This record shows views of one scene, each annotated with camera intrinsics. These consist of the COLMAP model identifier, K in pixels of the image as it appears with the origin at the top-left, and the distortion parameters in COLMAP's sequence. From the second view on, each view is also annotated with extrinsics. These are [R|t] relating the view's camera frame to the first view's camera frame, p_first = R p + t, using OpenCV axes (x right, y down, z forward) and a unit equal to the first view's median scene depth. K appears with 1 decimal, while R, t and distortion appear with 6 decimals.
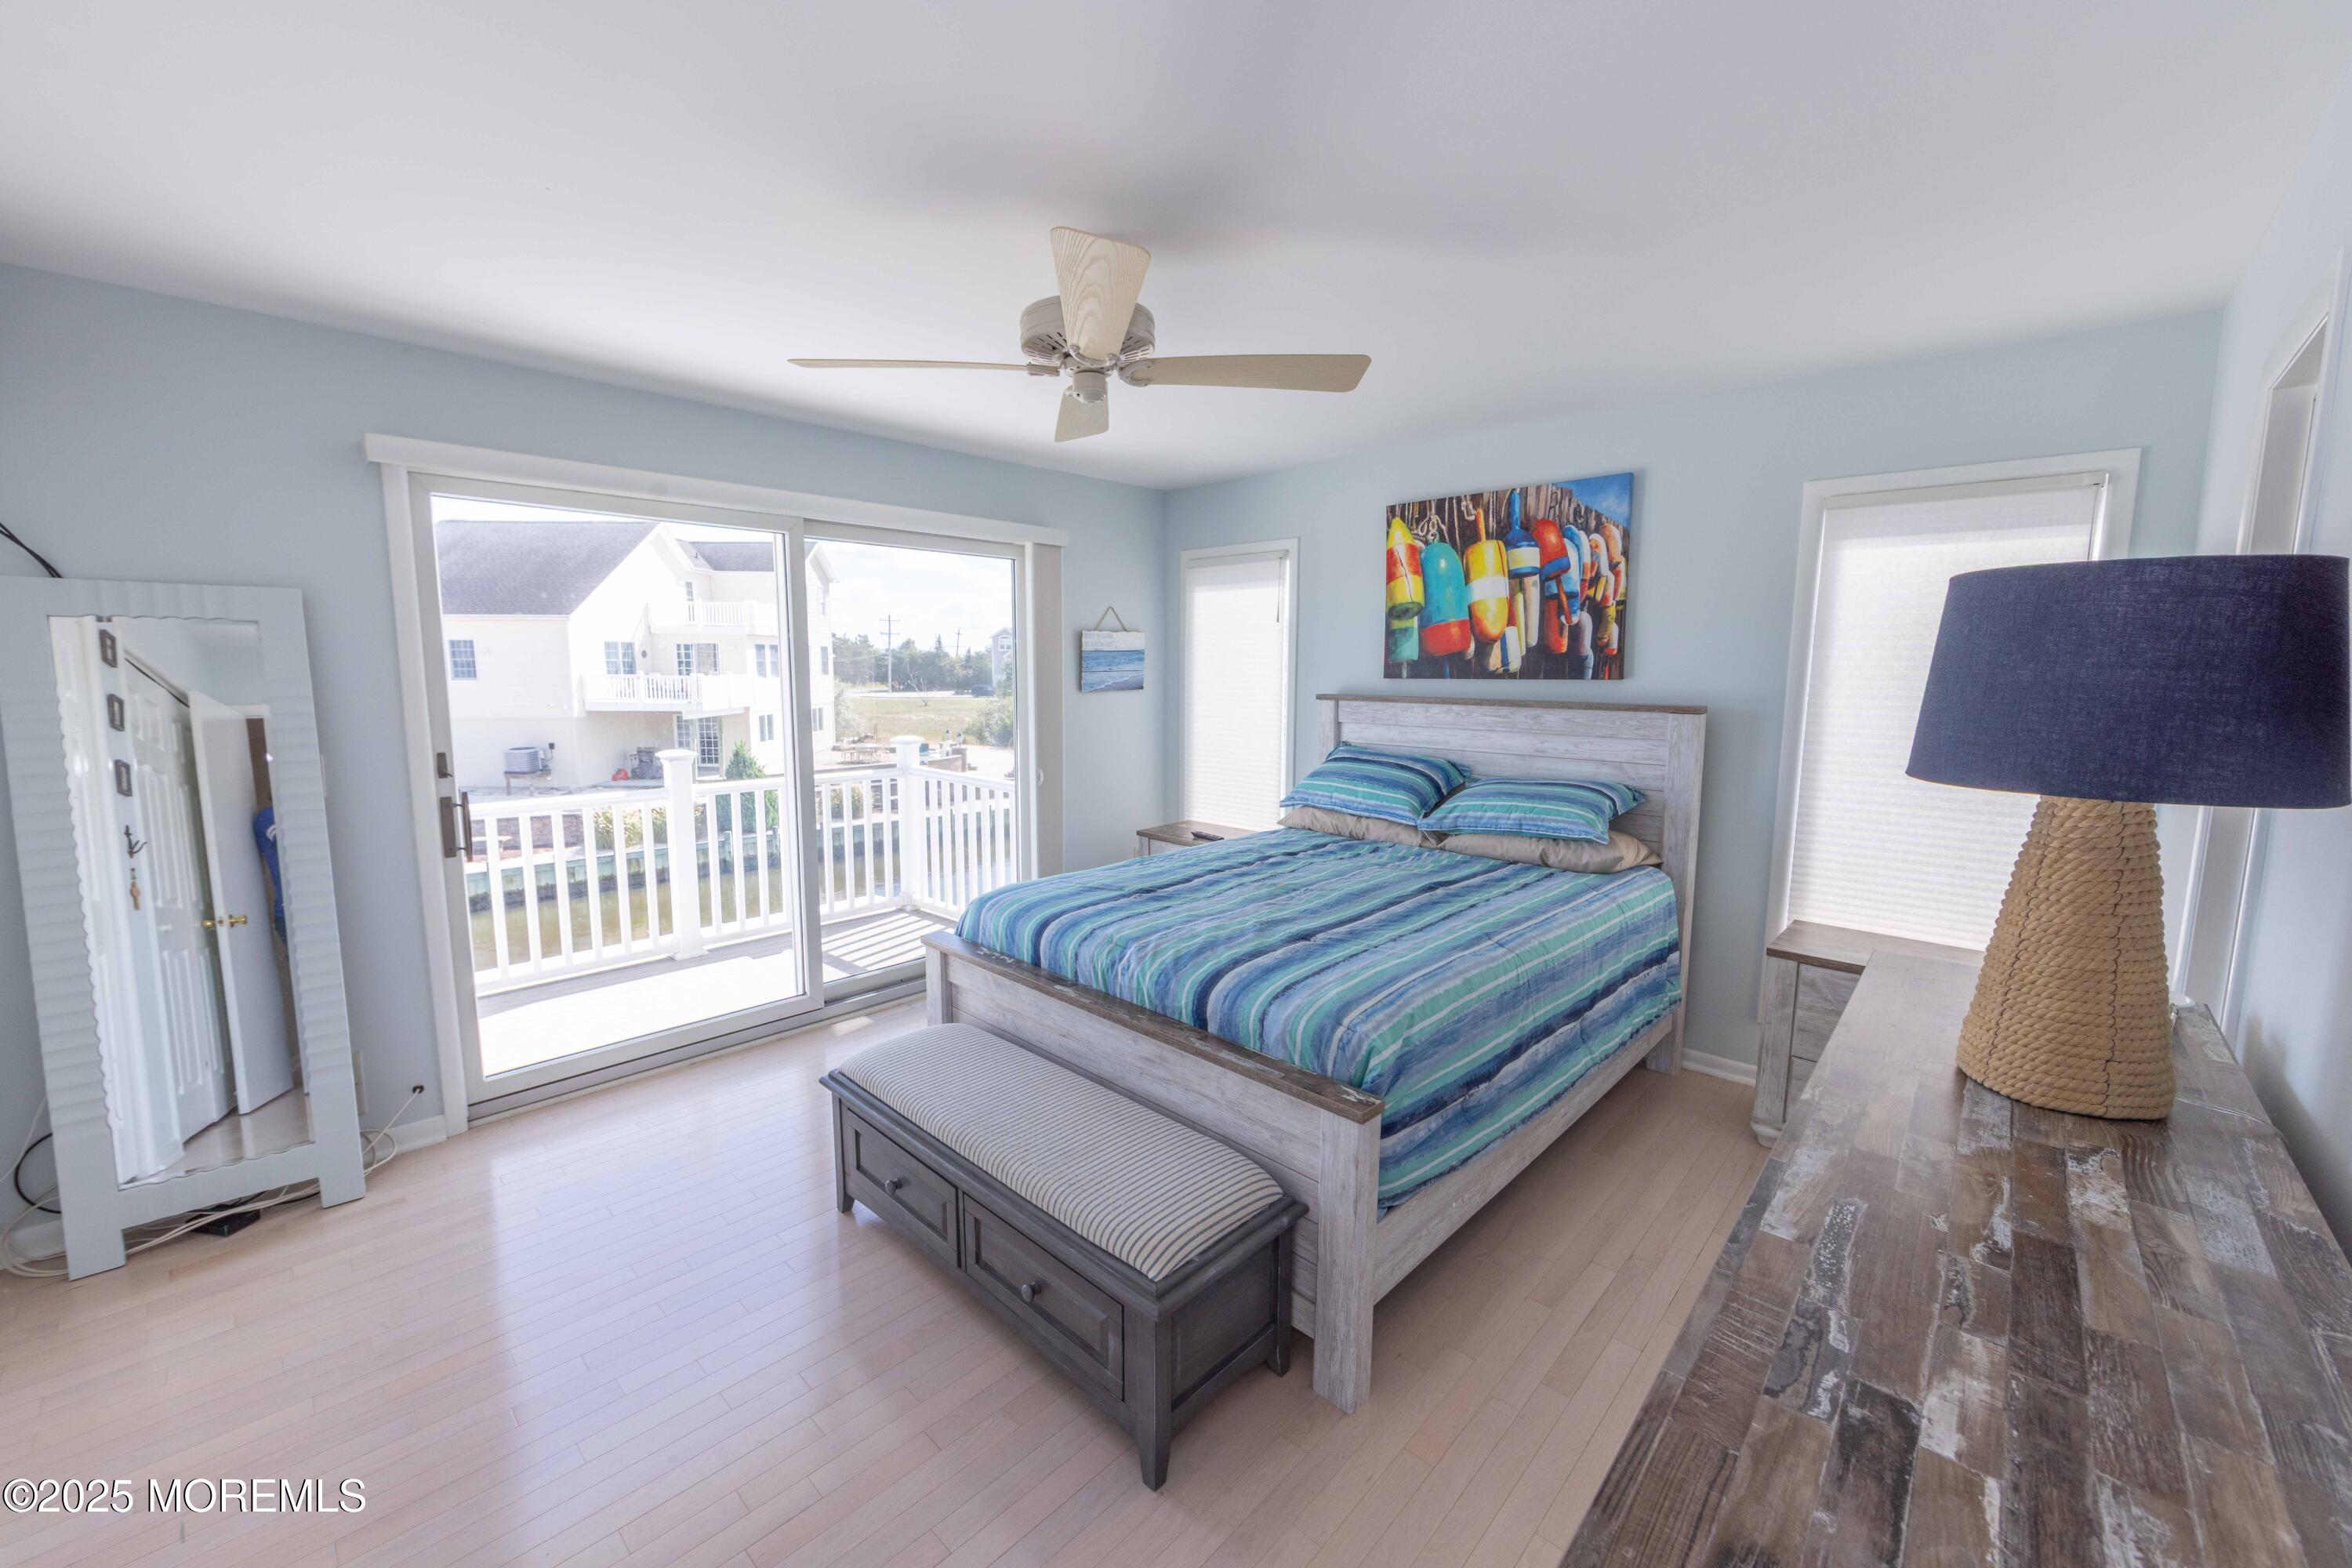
lens RADIAL K [[916.0, 0, 1172.1], [0, 916.0, 776.2], [0, 0, 1]] dist [-0.005915, 0.000148]
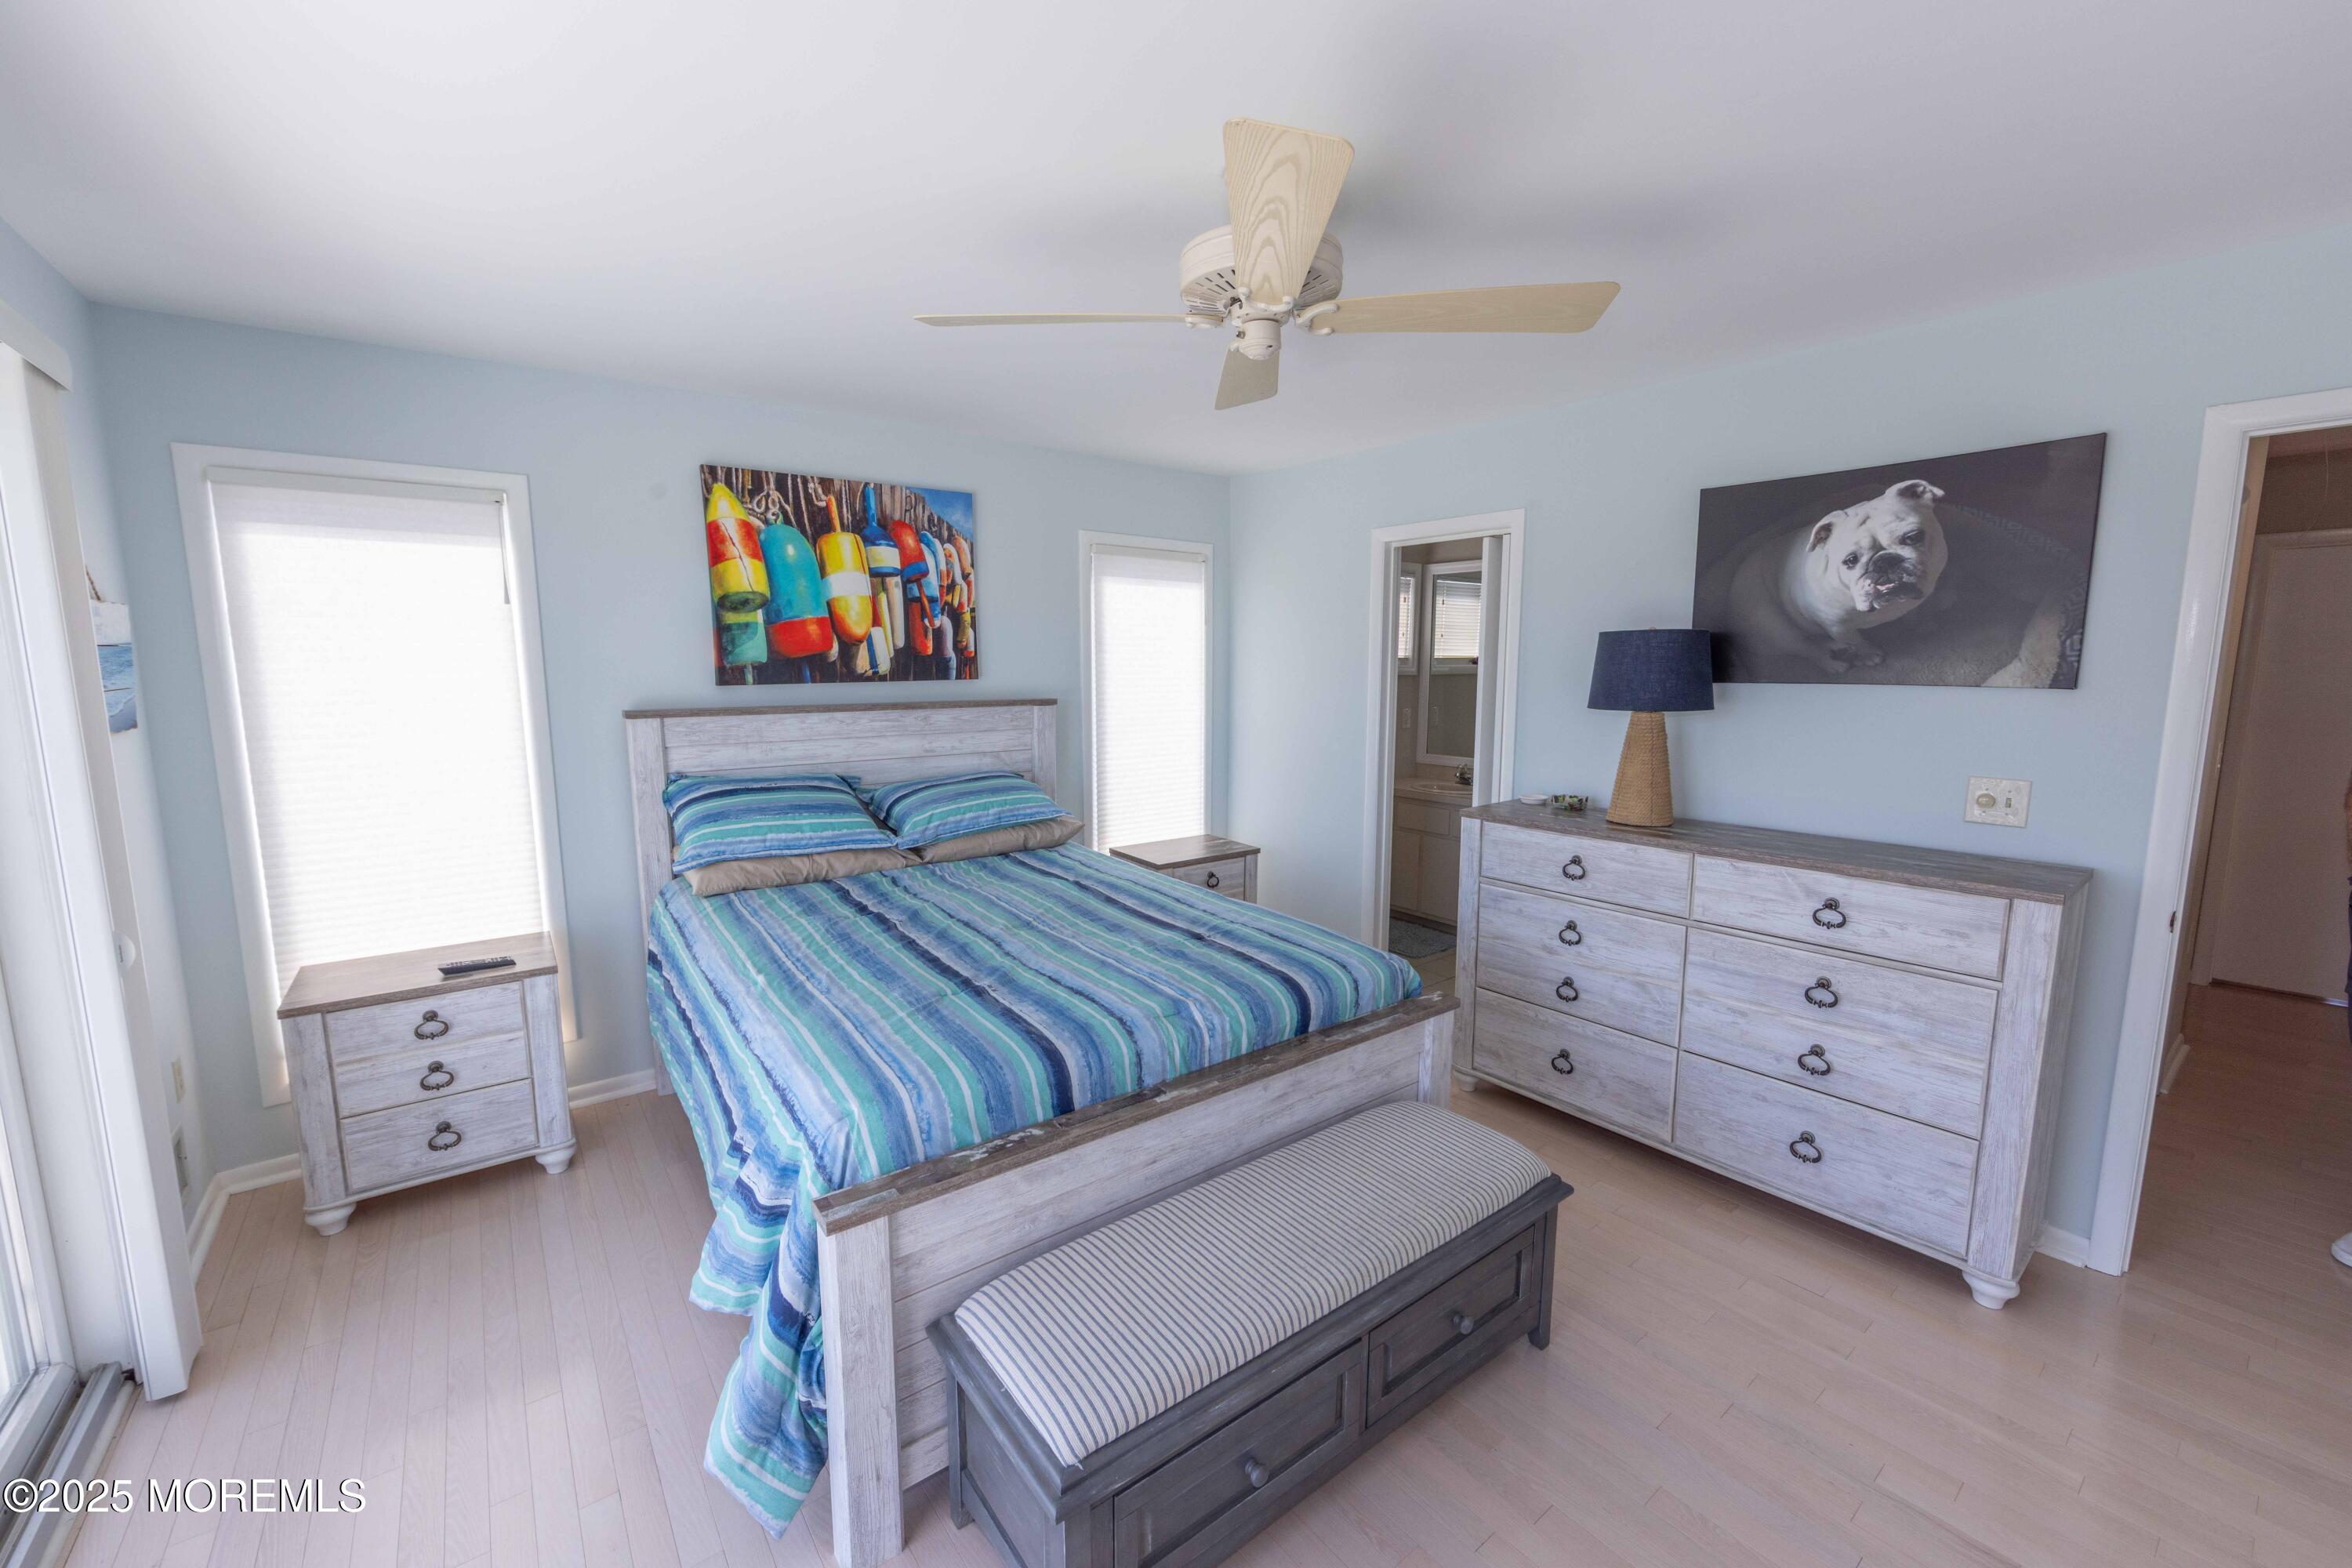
lens RADIAL K [[916.0, 0, 1178.7], [0, 916.0, 776.8], [0, 0, 1]] dist [-0.005915, 0.000148]
pose [[0.153626, -0.127839, 0.979825, -0.549163], [0.125304, 0.986111, 0.109013, -0.074444], [-0.980152, 0.106029, 0.167511, 0.551832]]
